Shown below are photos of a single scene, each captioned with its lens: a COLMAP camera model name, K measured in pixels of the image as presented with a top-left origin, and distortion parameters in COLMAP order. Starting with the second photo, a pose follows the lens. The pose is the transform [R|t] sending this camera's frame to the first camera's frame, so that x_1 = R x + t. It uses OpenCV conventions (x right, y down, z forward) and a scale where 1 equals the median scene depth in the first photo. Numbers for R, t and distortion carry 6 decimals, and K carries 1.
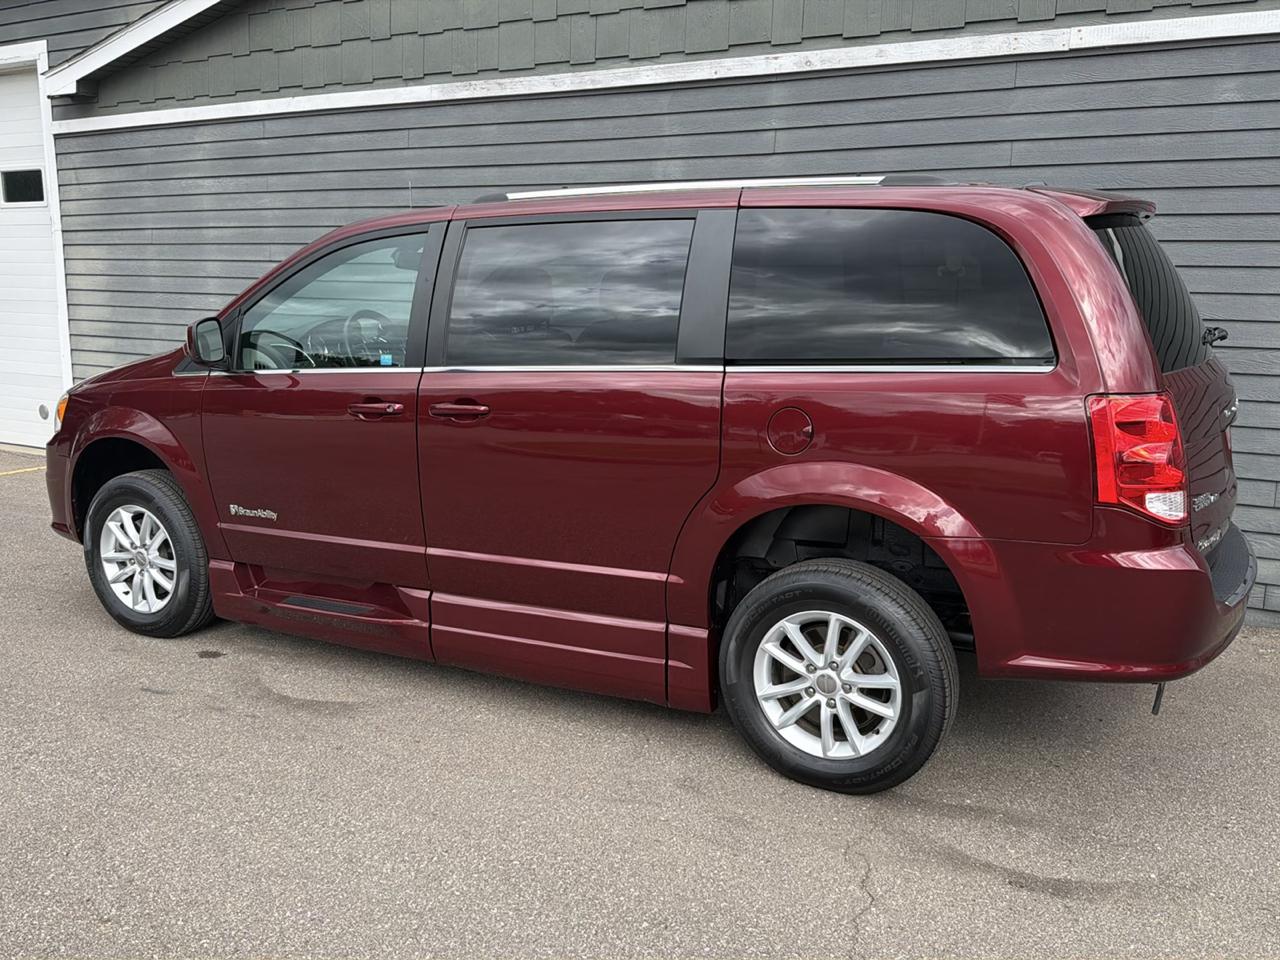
lens RADIAL K [[1141.3, 0, 637.3], [0, 1141.3, 488.3], [0, 0, 1]] dist [0.106727, -0.199481]
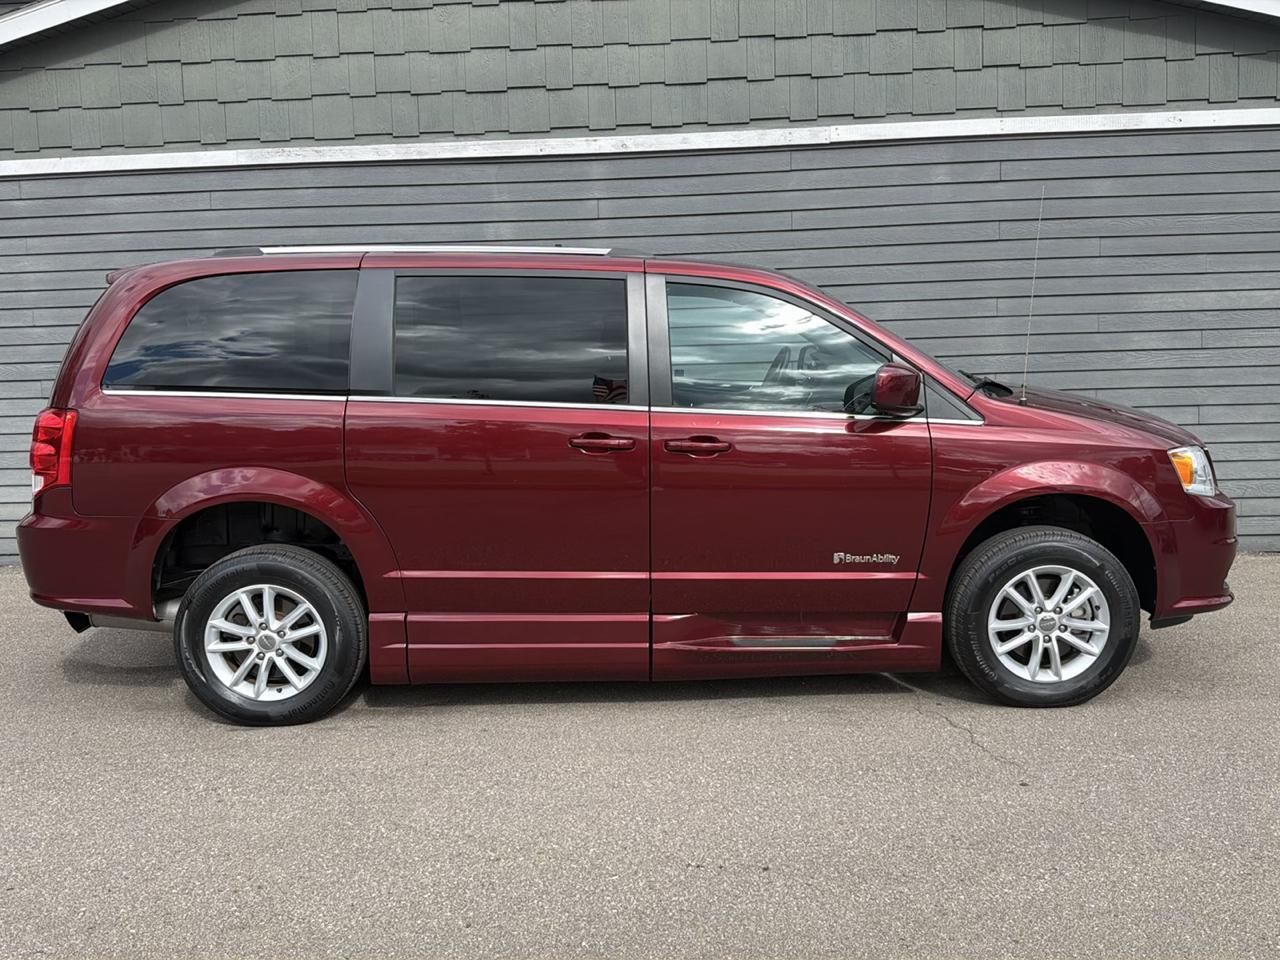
lens RADIAL K [[1141.3, 0, 639.8], [0, 1141.3, 487.4], [0, 0, 1]] dist [0.106727, -0.199481]
pose [[0.900097, -0.099494, 0.424177, -0.401913], [0.118226, 0.992824, -0.017998, 0.015094], [-0.419342, 0.066349, 0.905401, -0.086461]]
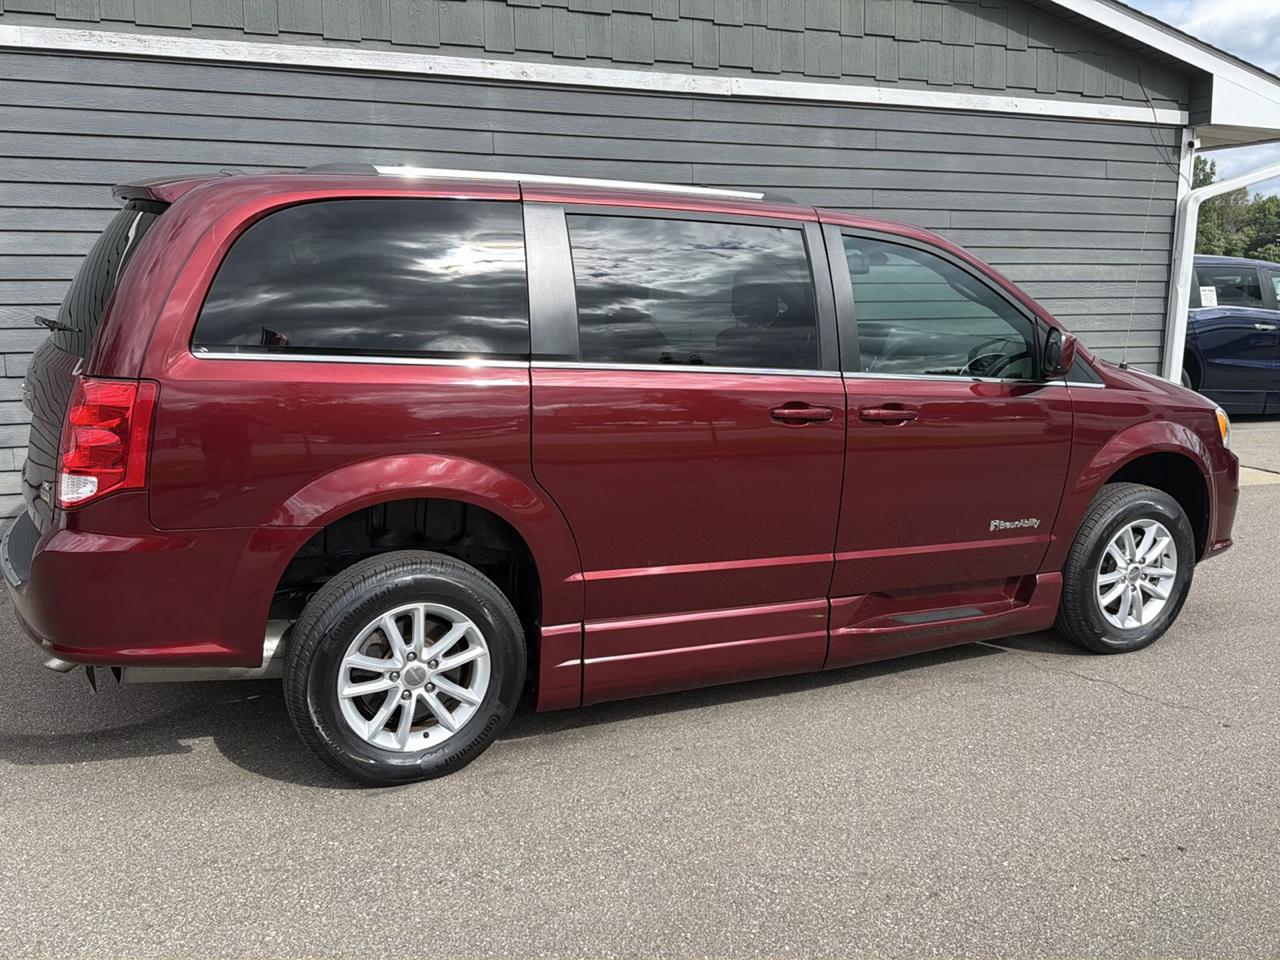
lens RADIAL K [[1141.3, 0, 639.7], [0, 1141.3, 487.2], [0, 0, 1]] dist [0.106727, -0.199481]
pose [[0.624472, -0.152642, 0.765987, -0.695058], [0.145126, 0.986315, 0.078234, -0.056438], [-0.767446, 0.062310, 0.638078, 0.259894]]
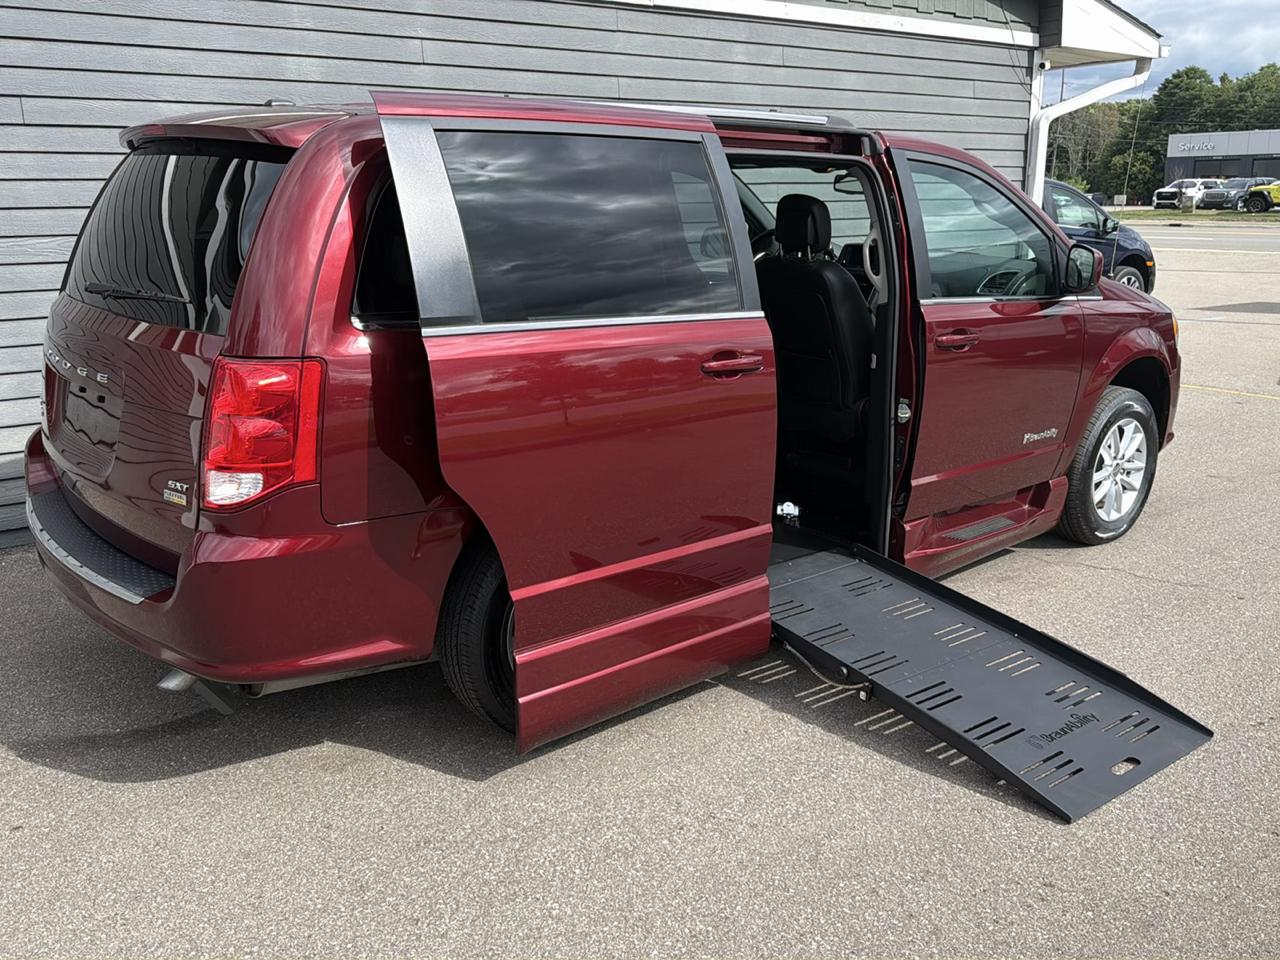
lens RADIAL K [[1141.3, 0, 642.2], [0, 1141.3, 475.4], [0, 0, 1]] dist [0.106727, -0.199481]
pose [[0.408925, -0.231003, 0.882846, -0.785189], [0.178114, 0.969029, 0.171052, -0.095985], [-0.895017, 0.087300, 0.437405, 0.474422]]
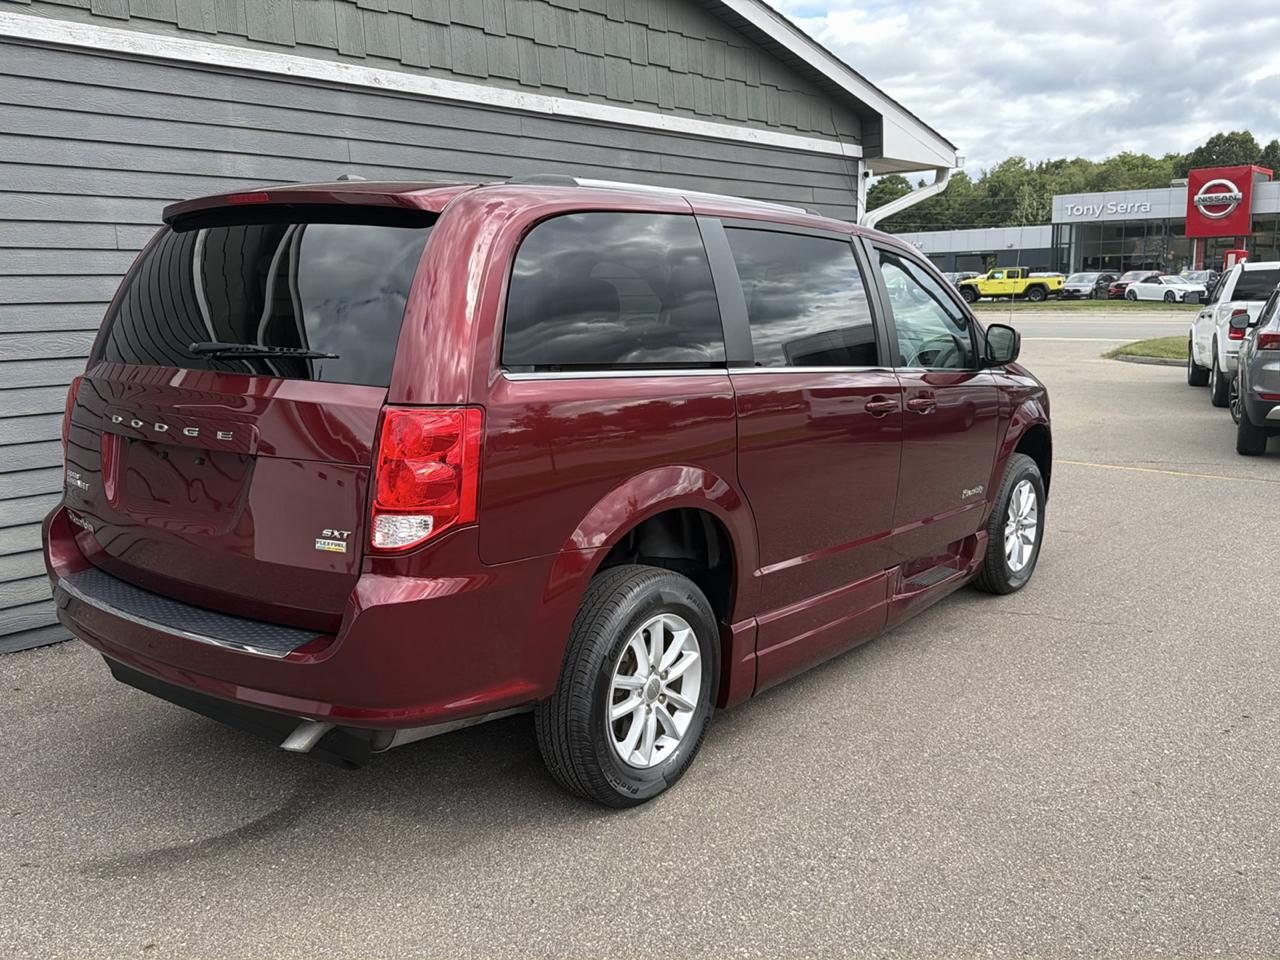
lens RADIAL K [[1141.3, 0, 640.4], [0, 1141.3, 485.4], [0, 0, 1]] dist [0.106727, -0.199481]
pose [[0.211852, -0.180655, 0.960459, -0.887392], [0.192247, 0.971268, 0.140283, -0.120384], [-0.958206, 0.154926, 0.240496, 0.602751]]
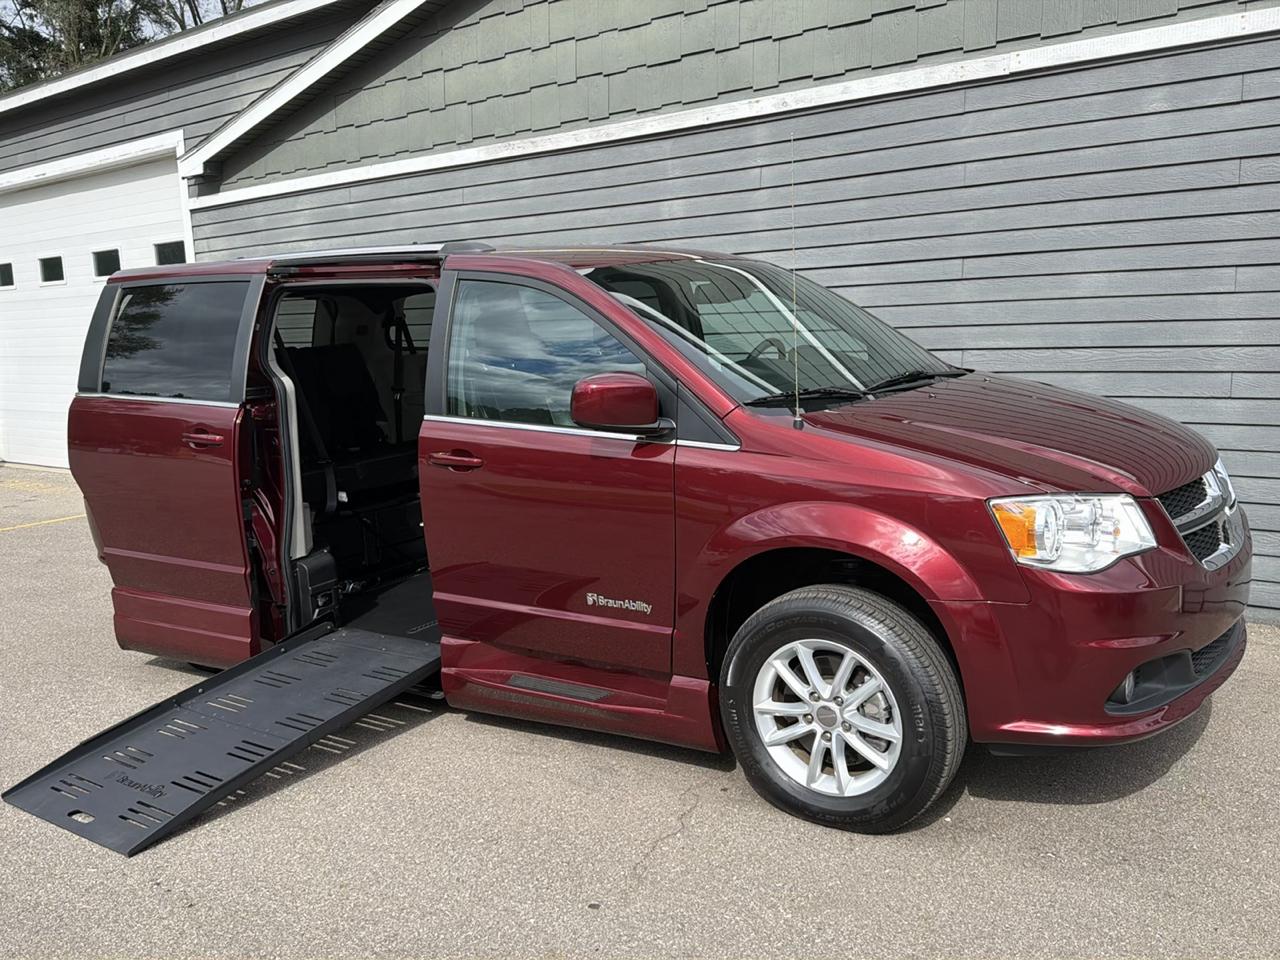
lens RADIAL K [[1141.3, 0, 635.7], [0, 1141.3, 489.0], [0, 0, 1]] dist [0.106727, -0.199481]
pose [[0.985228, -0.022406, -0.169777, 0.192716], [0.017209, 0.999339, -0.032022, 0.026849], [0.170382, 0.028627, 0.984962, -0.084141]]
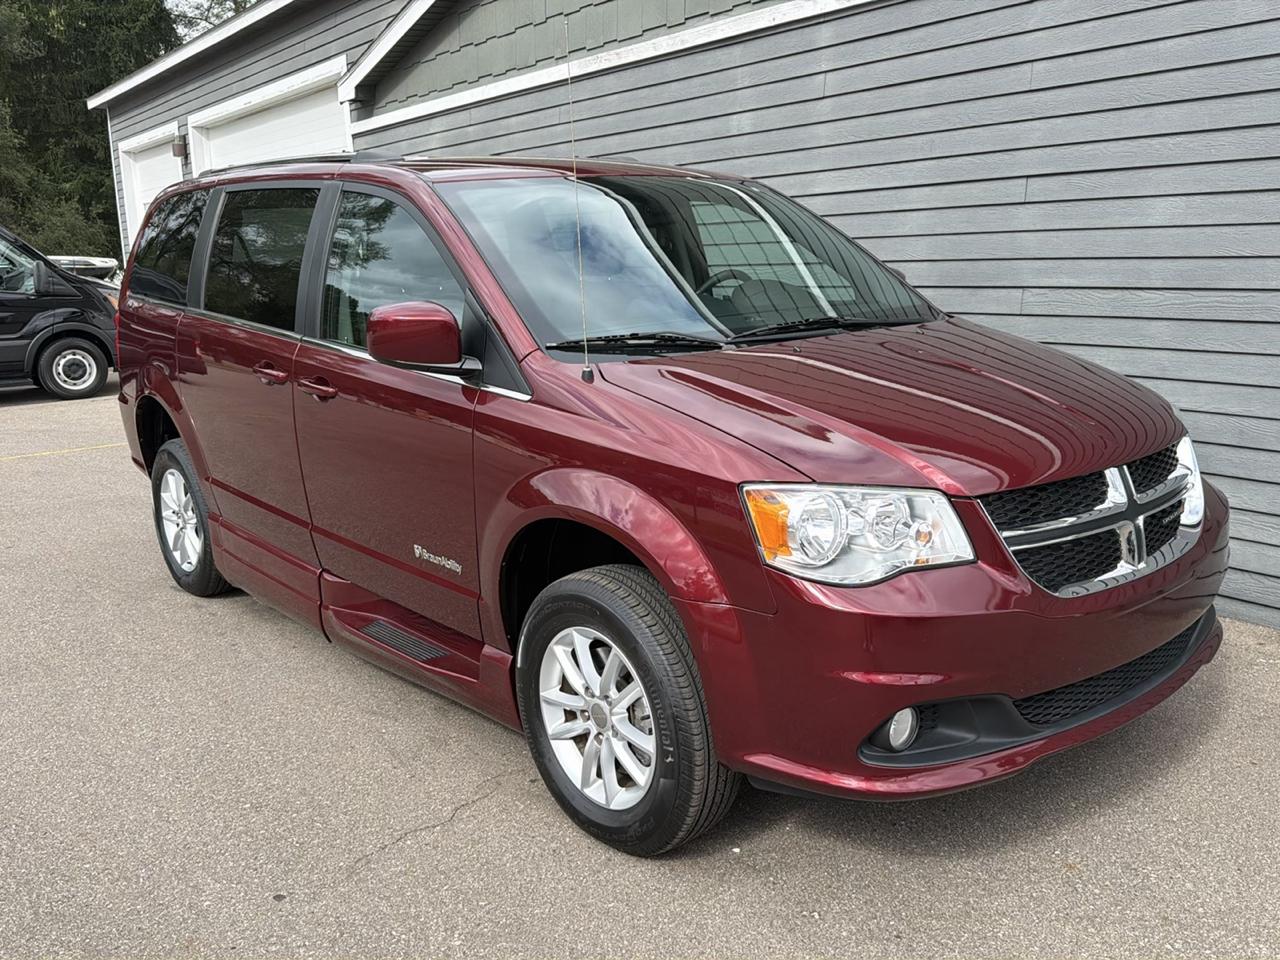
lens RADIAL K [[1141.3, 0, 636.1], [0, 1141.3, 485.9], [0, 0, 1]] dist [0.106727, -0.199481]
pose [[0.909540, 0.046856, -0.412966, 0.413311], [-0.037051, 0.998810, 0.031725, 0.006723], [0.413961, -0.013555, 0.910194, 0.064293]]
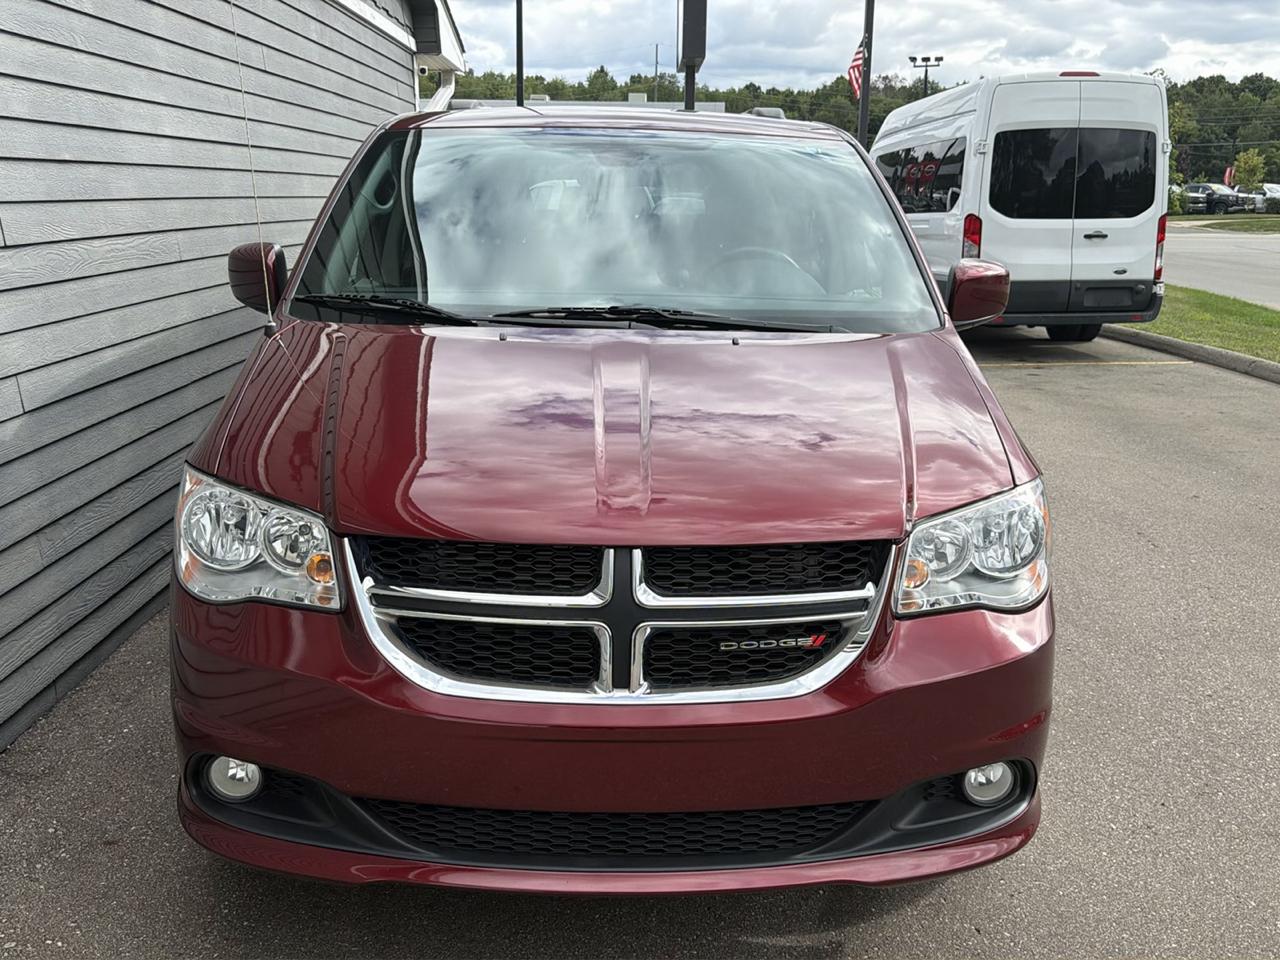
lens RADIAL K [[1141.3, 0, 639.7], [0, 1141.3, 486.8], [0, 0, 1]] dist [0.106727, -0.199481]
pose [[-0.497683, -0.232164, 0.835710, -0.722545], [0.141006, 0.929037, 0.342063, -0.232439], [-0.855821, 0.288079, -0.429630, 1.211503]]
